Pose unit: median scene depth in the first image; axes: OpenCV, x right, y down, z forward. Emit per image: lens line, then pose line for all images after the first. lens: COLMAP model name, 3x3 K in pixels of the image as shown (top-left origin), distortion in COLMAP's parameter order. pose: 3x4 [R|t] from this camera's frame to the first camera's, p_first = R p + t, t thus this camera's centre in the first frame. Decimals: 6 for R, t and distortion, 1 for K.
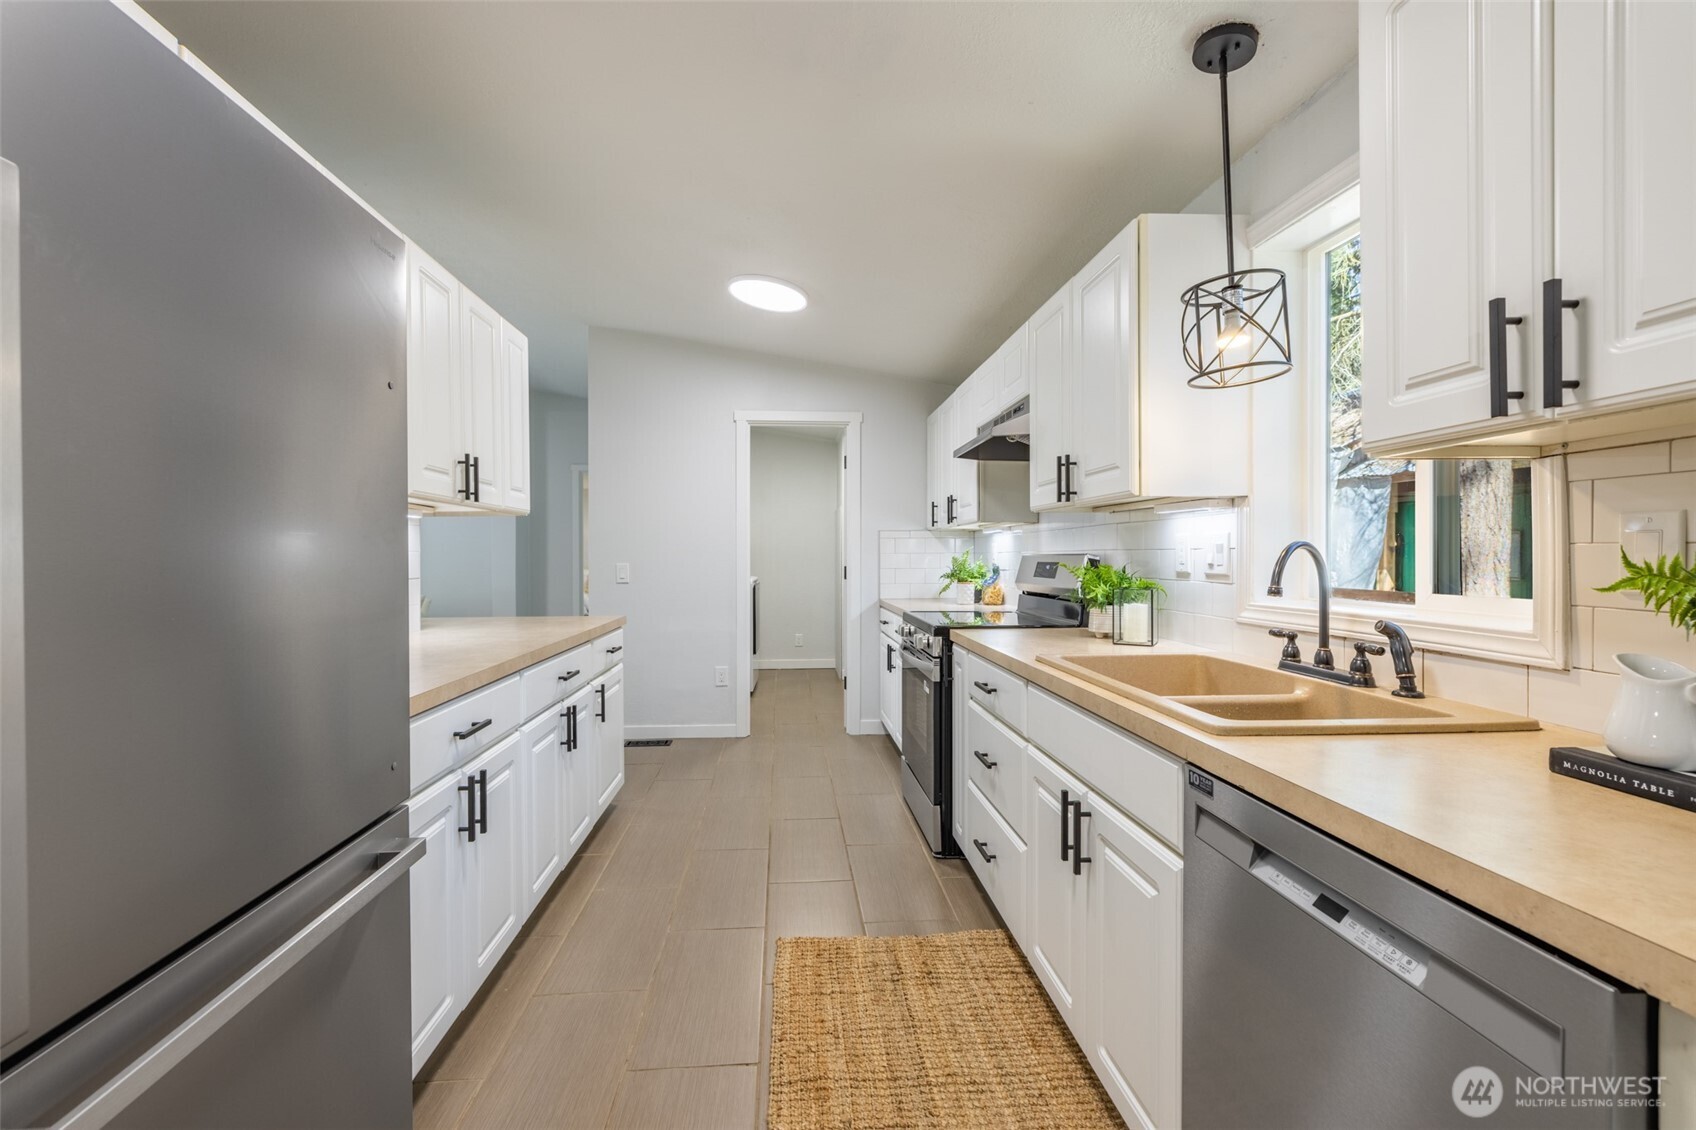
lens RADIAL K [[721.1, 0, 839.0], [0, 721.1, 558.9], [0, 0, 1]] dist [-0.000073, 0.000012]
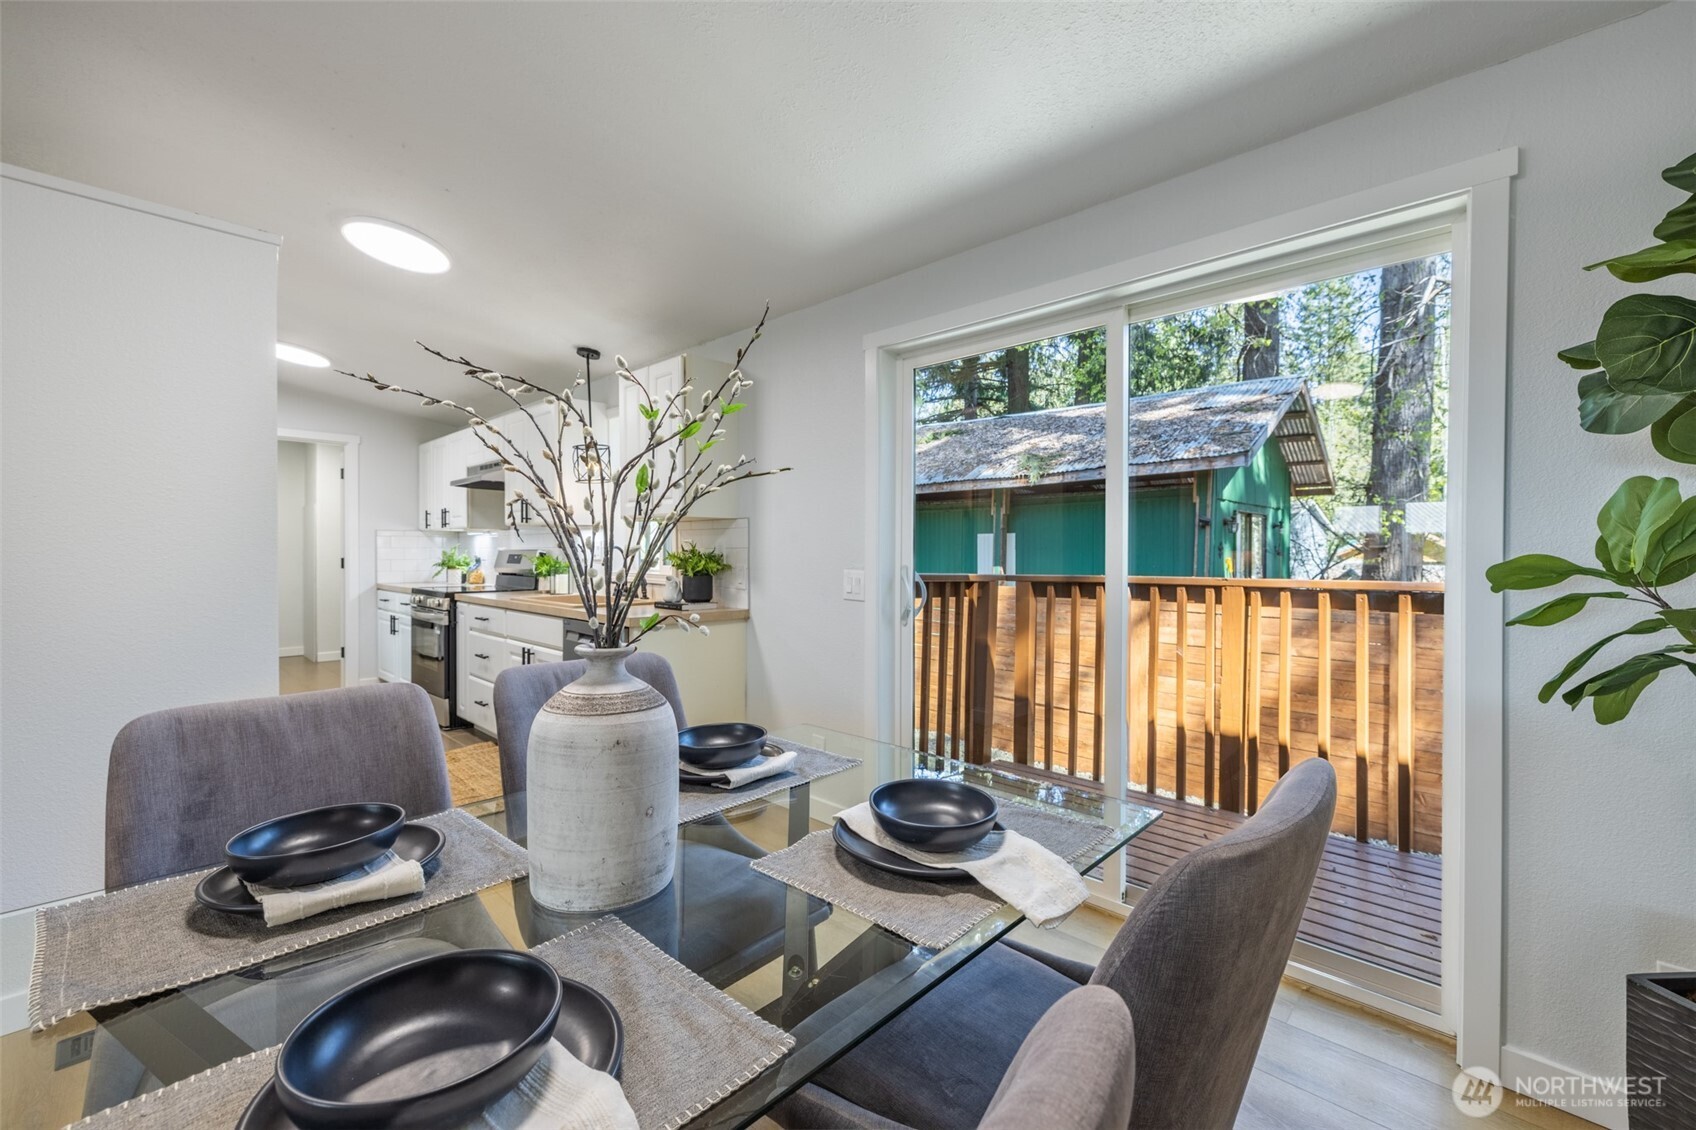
lens RADIAL K [[666.7, 0, 843.3], [0, 666.7, 560.5], [0, 0, 1]] dist [-0.025924, -0.000208]
pose [[0.736527, -0.002243, 0.676405, -0.228171], [-0.004775, 0.999952, 0.008516, 0.002320], [-0.676391, -0.009502, 0.736481, -0.775786]]
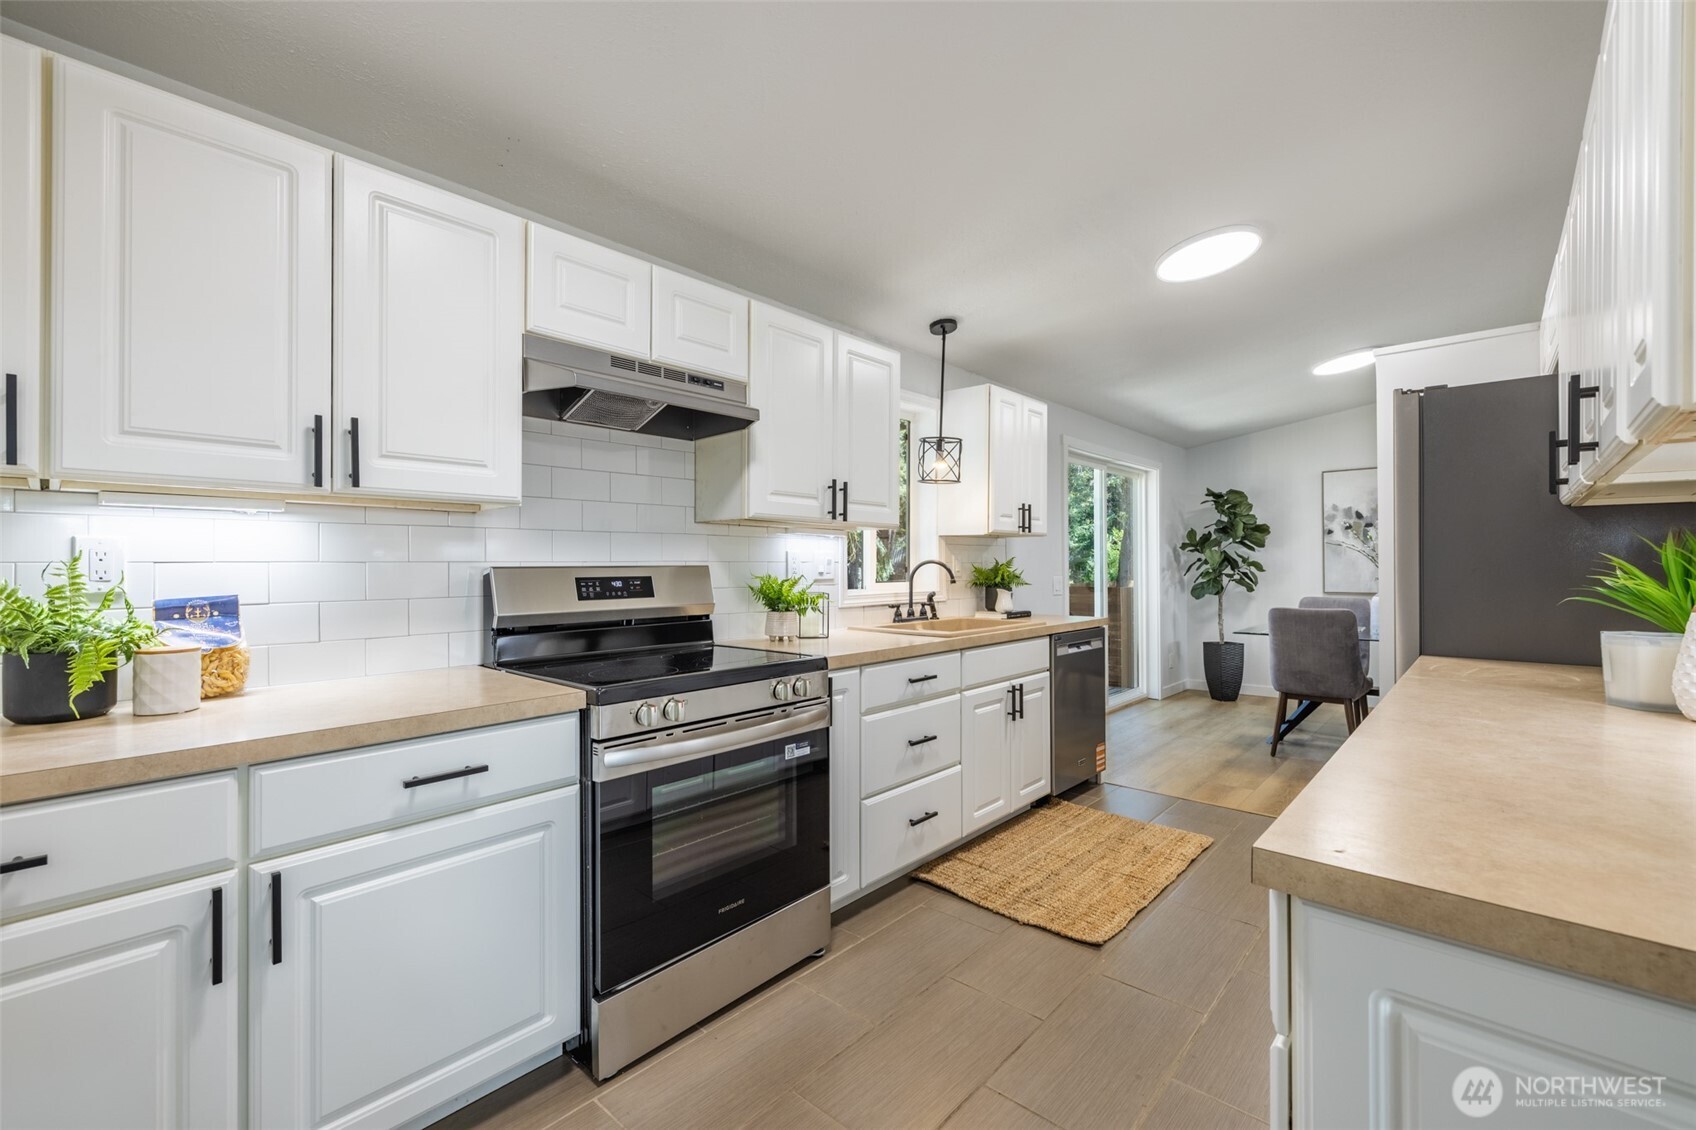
lens RADIAL K [[728.9, 0, 846.6], [0, 728.9, 564.3], [0, 0, 1]] dist [0.000027, 0.000143]
pose [[-0.691528, 0.000438, 0.722349, -0.525537], [0.000780, 1.000000, 0.000140, -0.009808], [-0.722349, 0.000660, -0.691529, 1.694303]]
